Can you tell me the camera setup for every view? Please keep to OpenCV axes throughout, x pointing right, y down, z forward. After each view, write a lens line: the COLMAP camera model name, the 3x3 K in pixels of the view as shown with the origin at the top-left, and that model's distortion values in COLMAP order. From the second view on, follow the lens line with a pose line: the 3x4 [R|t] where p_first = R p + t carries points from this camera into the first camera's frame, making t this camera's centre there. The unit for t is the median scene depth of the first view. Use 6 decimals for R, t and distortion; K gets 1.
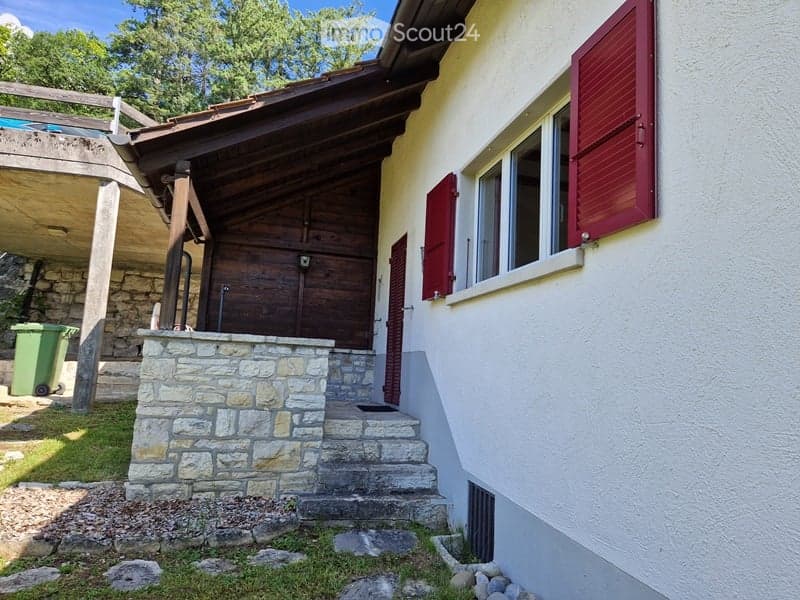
lens RADIAL K [[535.5, 0, 400.2], [0, 535.5, 300.3], [0, 0, 1]] dist [0.040854, -0.000679]
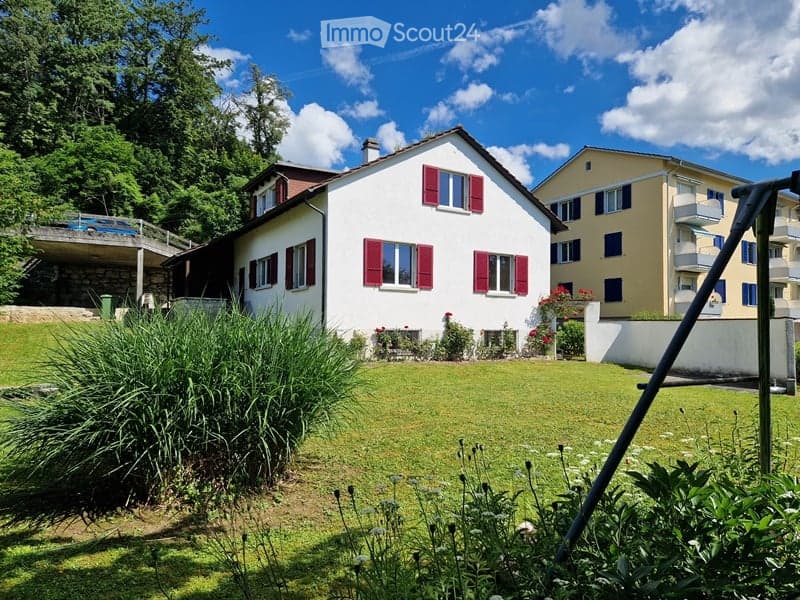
lens RADIAL K [[535.5, 0, 399.5], [0, 535.5, 301.4], [0, 0, 1]] dist [0.040854, -0.000679]
pose [[0.955706, -0.025162, 0.293245, -0.048409], [-0.000713, 0.996138, 0.087797, -0.191430], [-0.294322, -0.084117, 0.951997, -2.346876]]
